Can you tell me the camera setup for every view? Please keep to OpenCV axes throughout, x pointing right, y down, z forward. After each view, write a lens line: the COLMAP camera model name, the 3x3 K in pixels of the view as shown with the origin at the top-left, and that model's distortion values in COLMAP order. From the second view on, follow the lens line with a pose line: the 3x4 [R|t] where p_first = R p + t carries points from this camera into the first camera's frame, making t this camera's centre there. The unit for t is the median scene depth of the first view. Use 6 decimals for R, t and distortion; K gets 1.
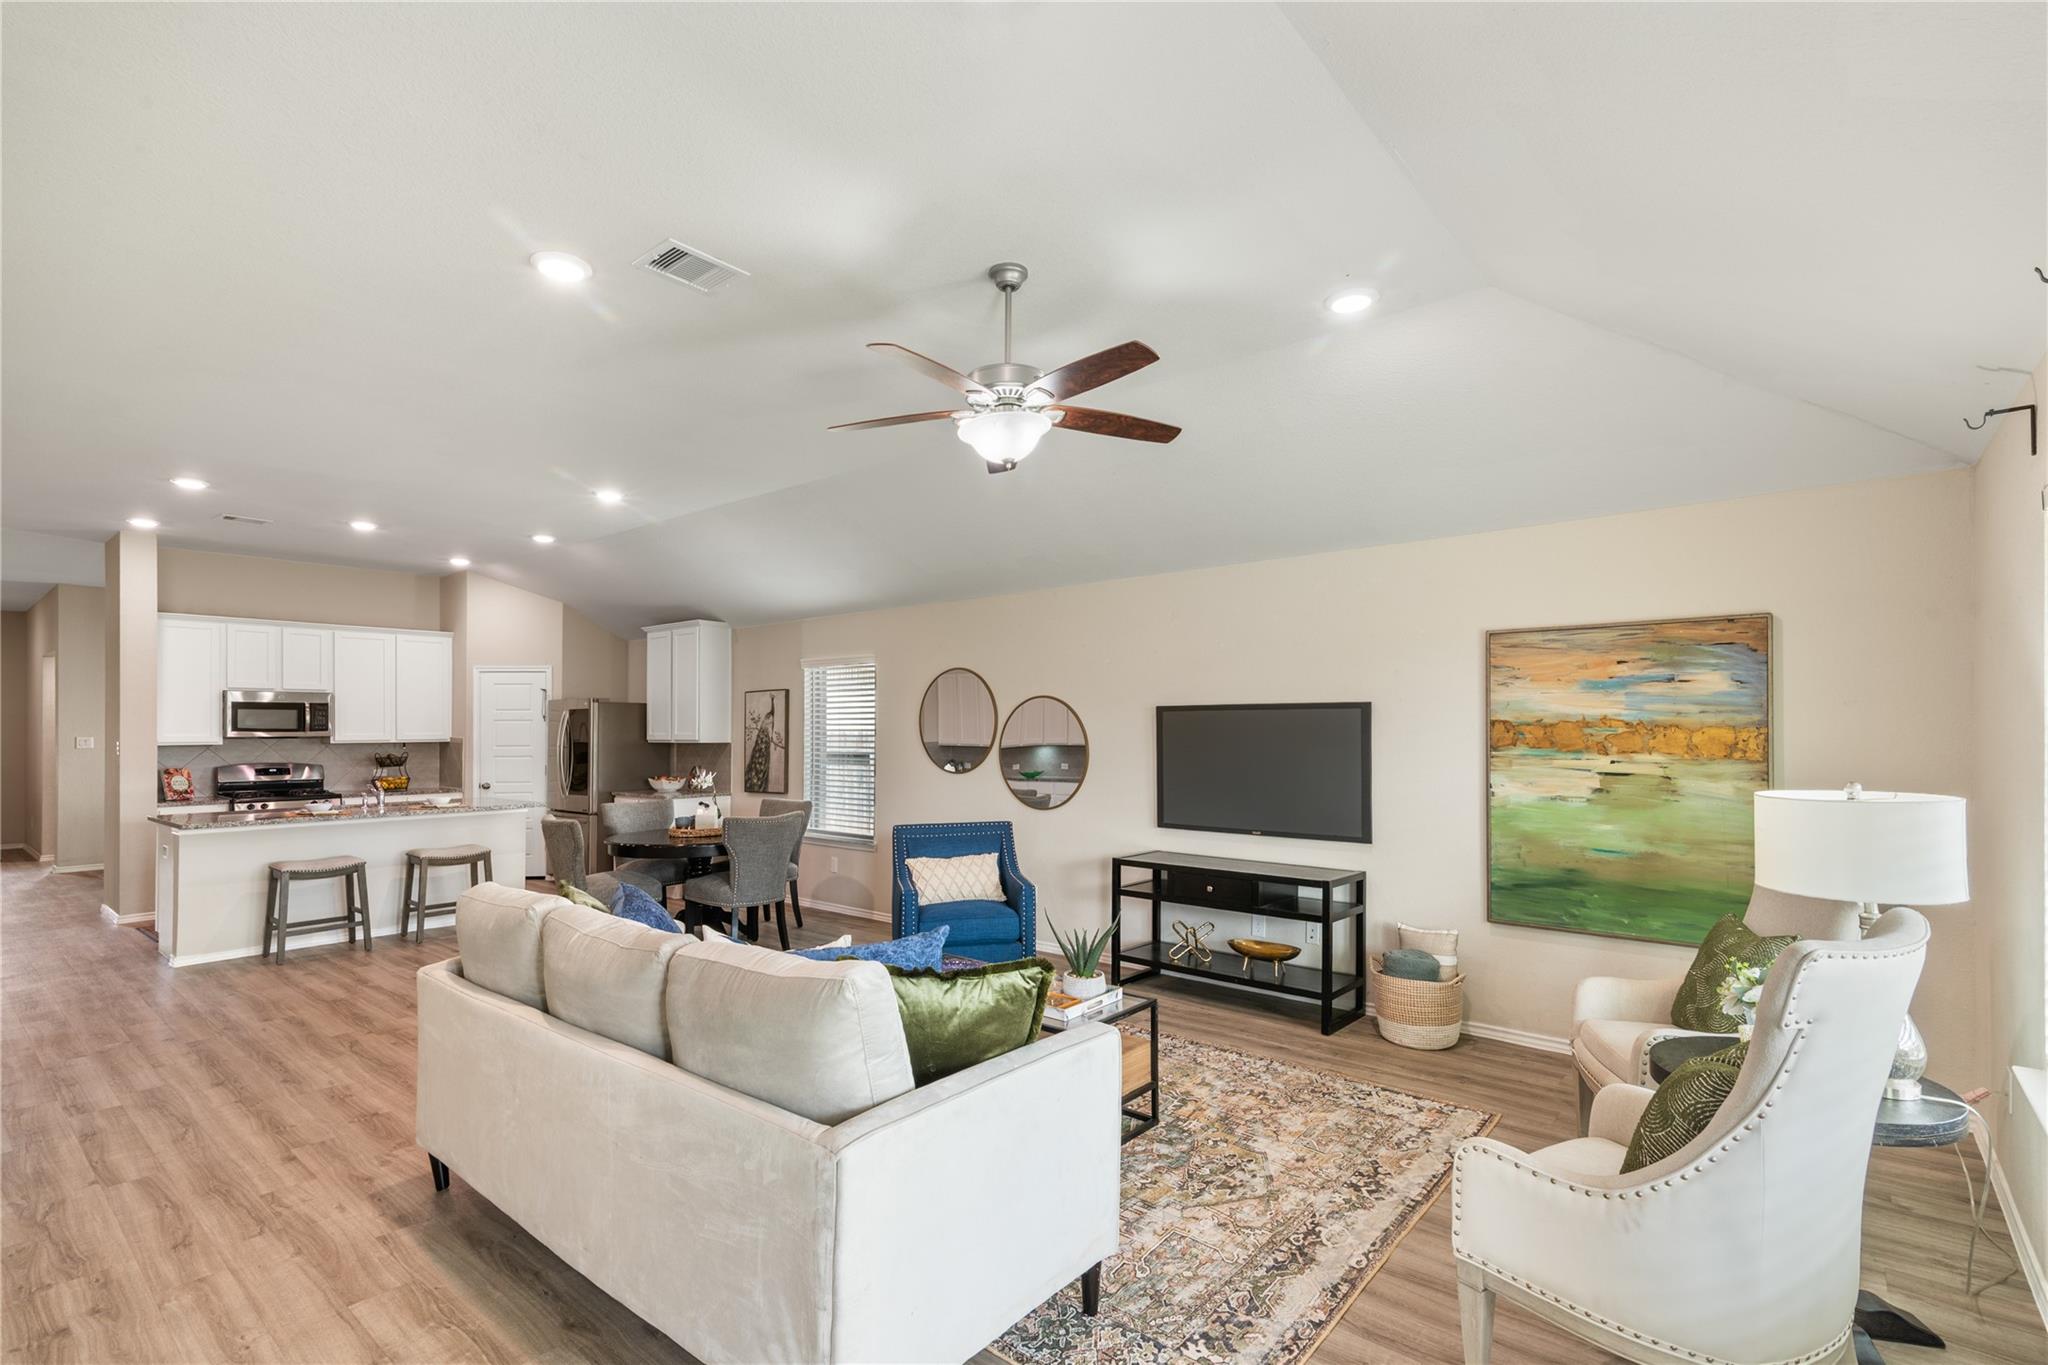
lens RADIAL K [[928.3, 0, 1016.1], [0, 928.3, 725.8], [0, 0, 1]] dist [0.016726, -0.002323]
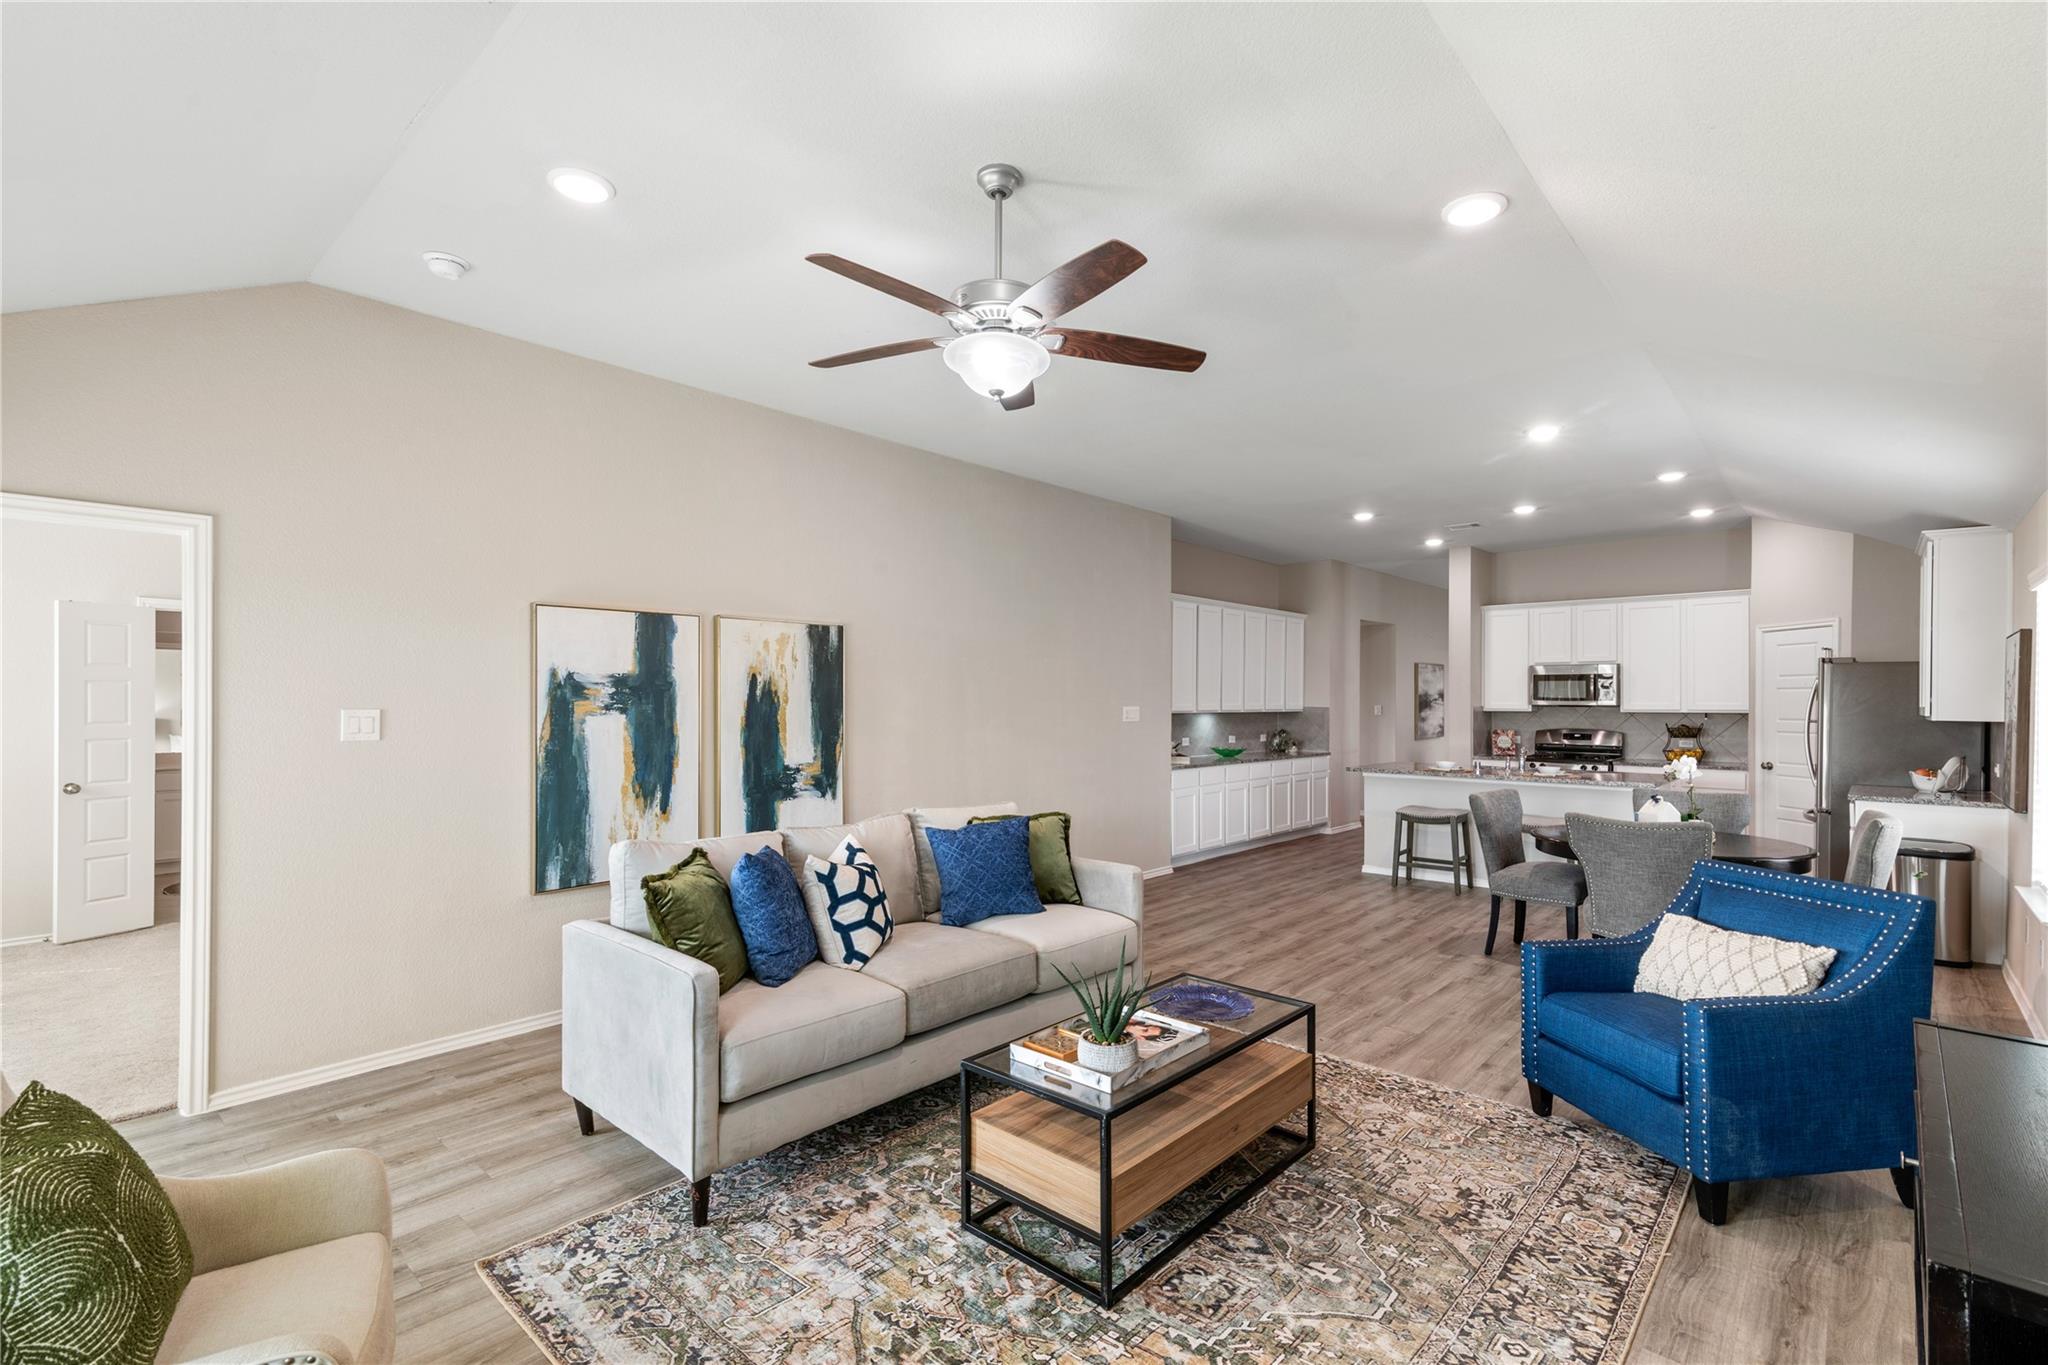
lens RADIAL K [[928.3, 0, 1034.7], [0, 928.3, 696.4], [0, 0, 1]] dist [0.016726, -0.002323]
pose [[-0.021395, -0.000670, -0.999771, 0.336217], [-0.000301, 1.000000, -0.000664, 0.002624], [0.999771, 0.000286, -0.021395, 0.406833]]
